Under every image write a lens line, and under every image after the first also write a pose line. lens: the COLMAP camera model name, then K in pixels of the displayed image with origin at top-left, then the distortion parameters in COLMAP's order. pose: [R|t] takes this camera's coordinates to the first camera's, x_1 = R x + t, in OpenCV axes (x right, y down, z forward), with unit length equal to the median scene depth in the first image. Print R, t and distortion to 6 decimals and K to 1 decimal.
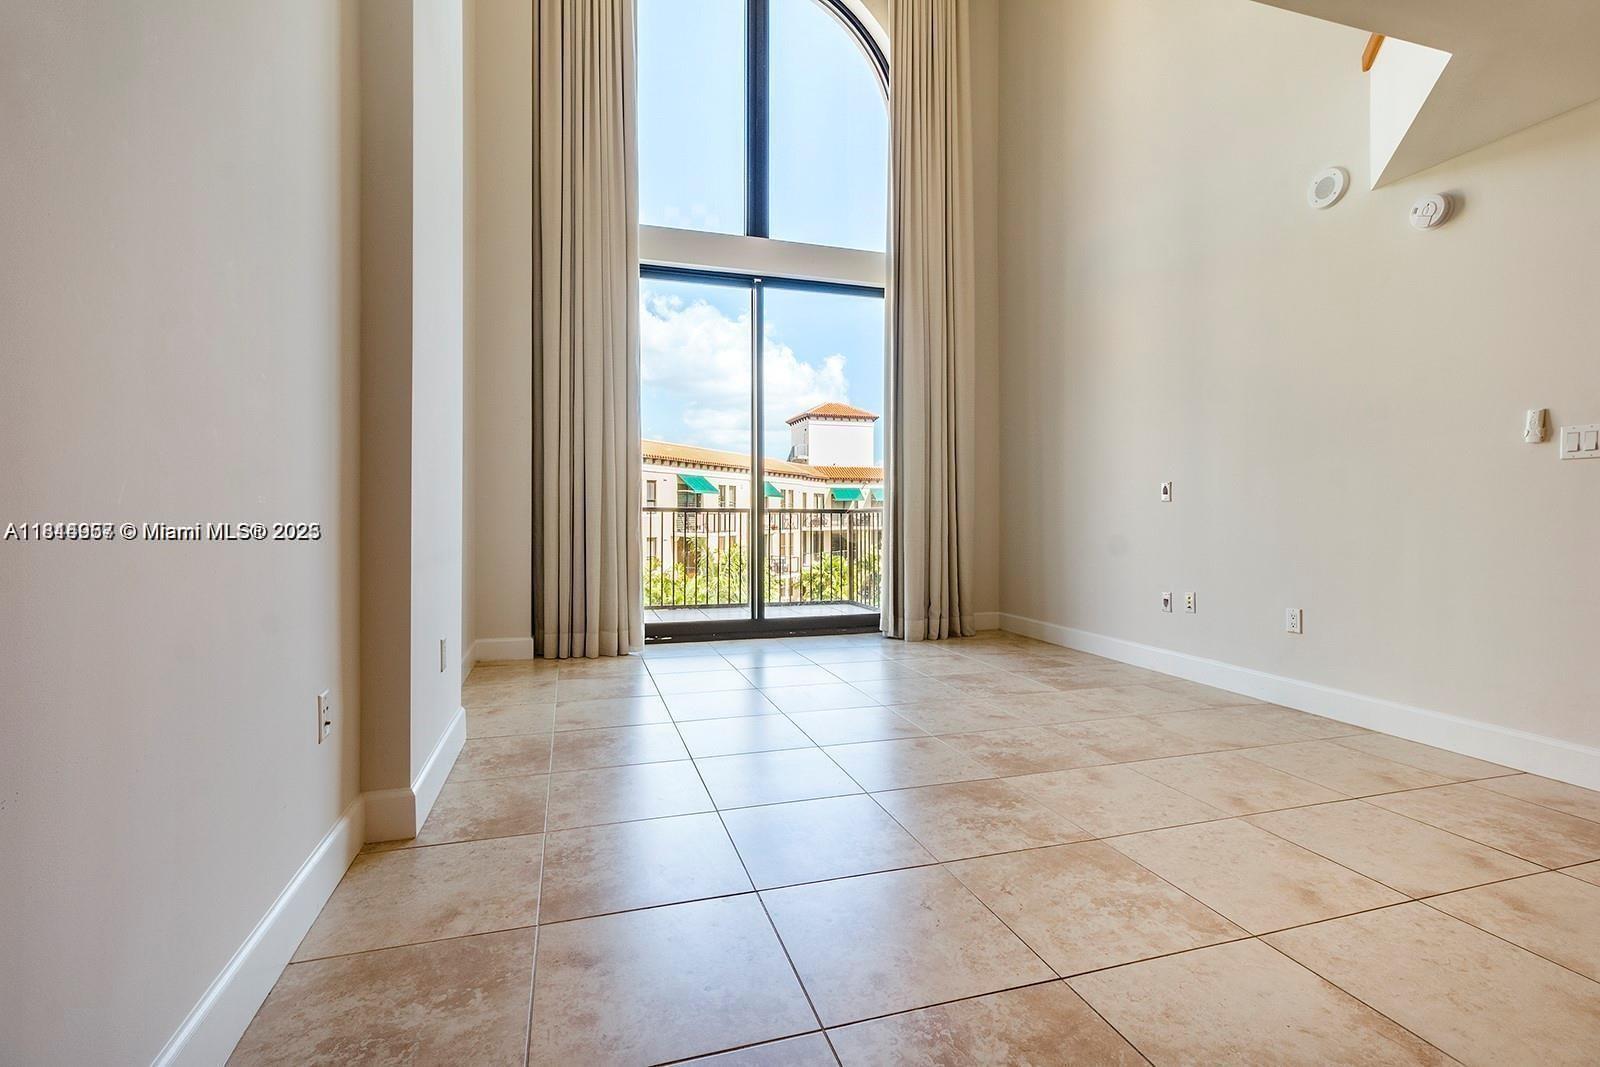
lens RADIAL K [[729.0, 0, 798.0], [0, 729.0, 529.2], [0, 0, 1]] dist [0.003353, -0.001368]
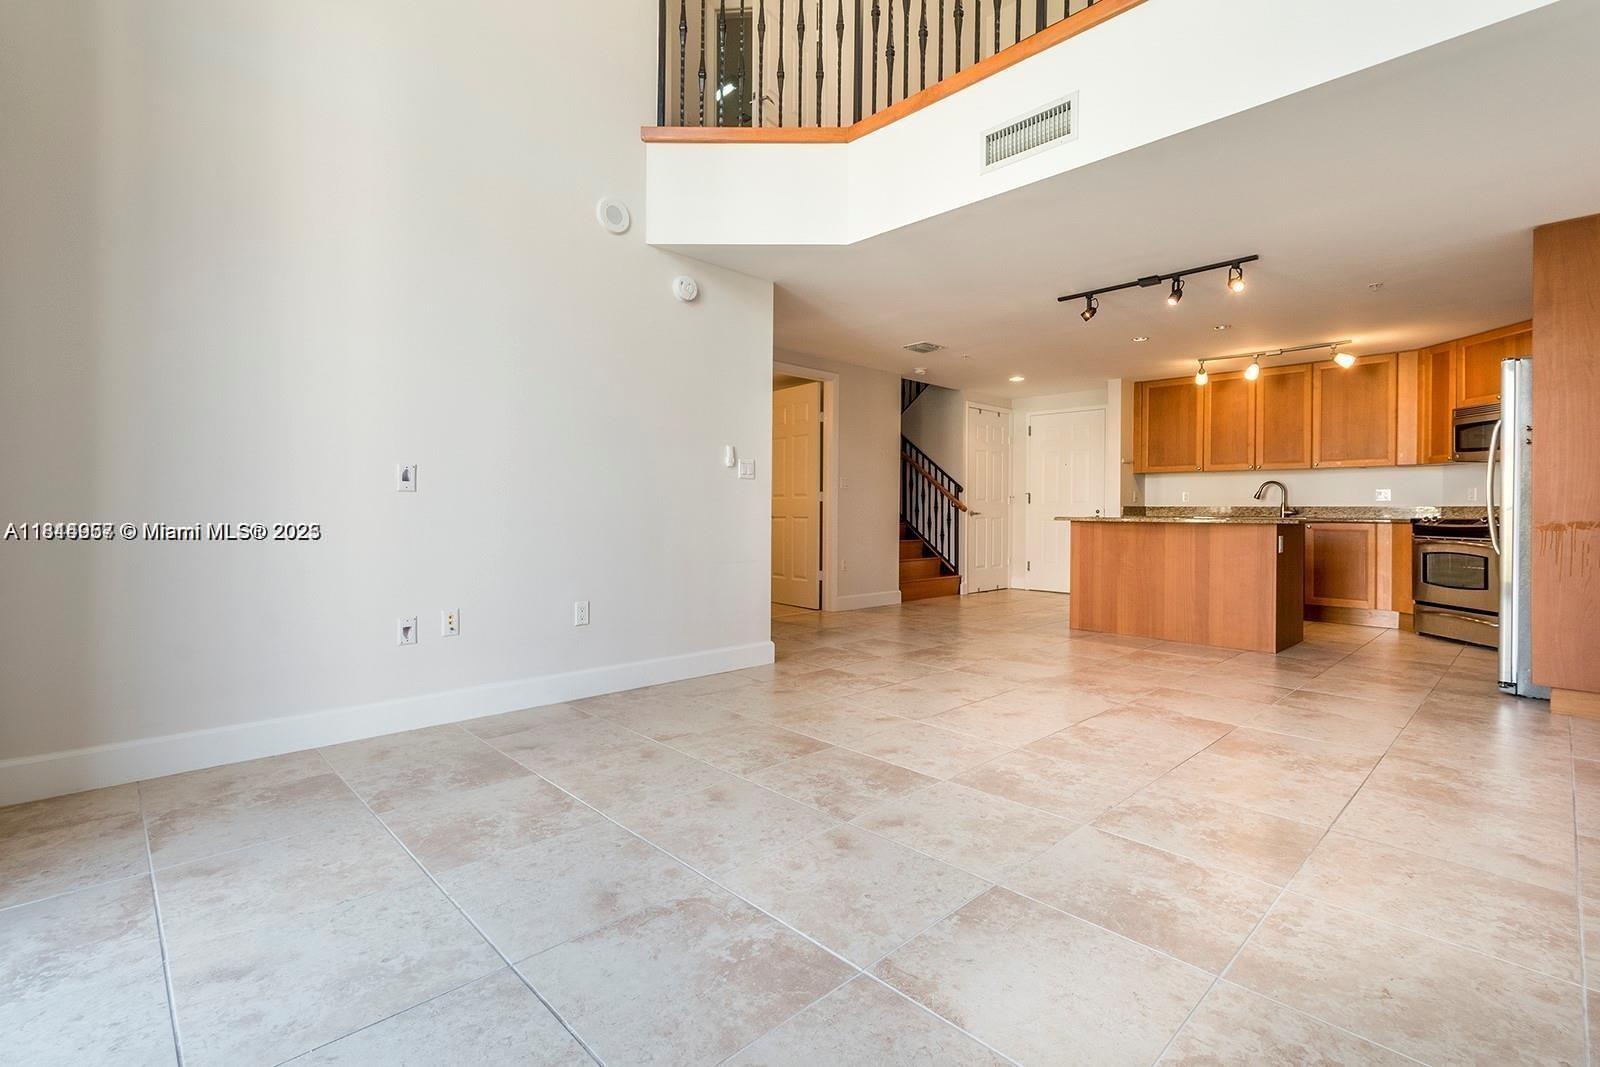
lens RADIAL K [[729.0, 0, 822.4], [0, 729.0, 507.6], [0, 0, 1]] dist [0.003353, -0.001368]
pose [[-0.459842, 0.007756, 0.887967, -0.245688], [0.012896, 0.999915, -0.002055, -0.010625], [-0.887907, 0.010507, -0.459903, 0.758003]]
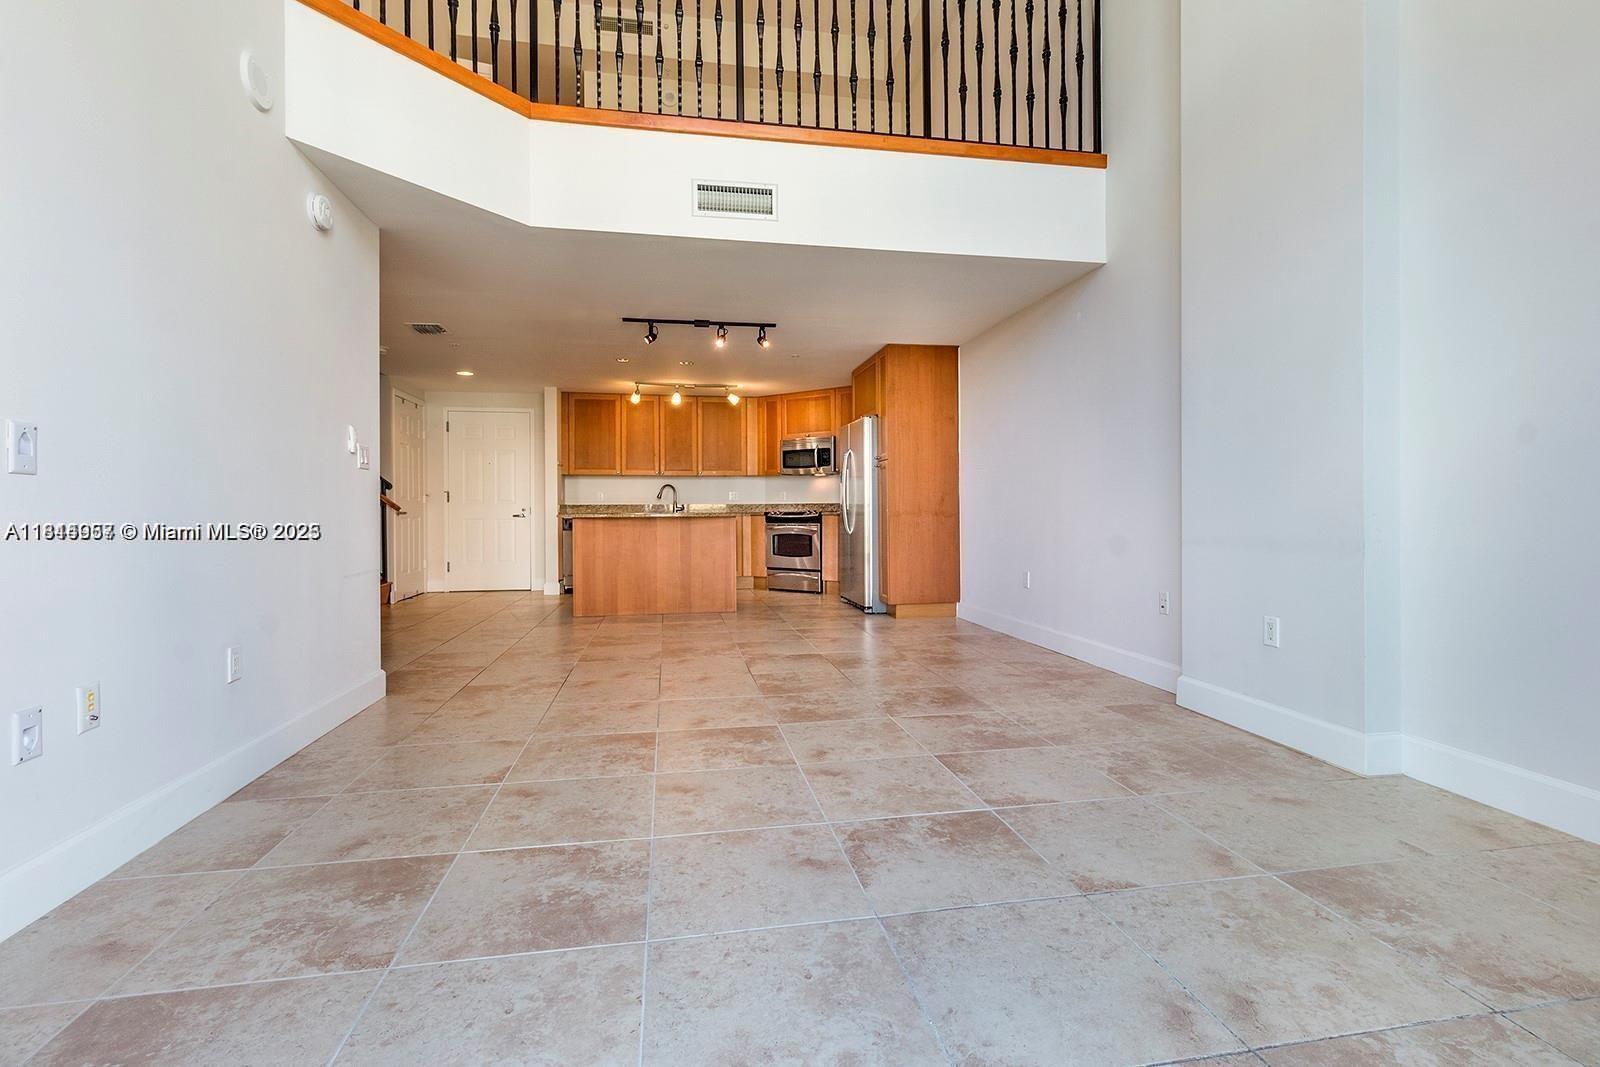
lens RADIAL K [[729.0, 0, 785.7], [0, 729.0, 508.1], [0, 0, 1]] dist [0.003353, -0.001368]
pose [[-0.992371, 0.011297, 0.122769, 0.074034], [0.012950, 0.999836, 0.012681, -0.013927], [-0.122606, 0.014174, -0.992354, 1.059961]]
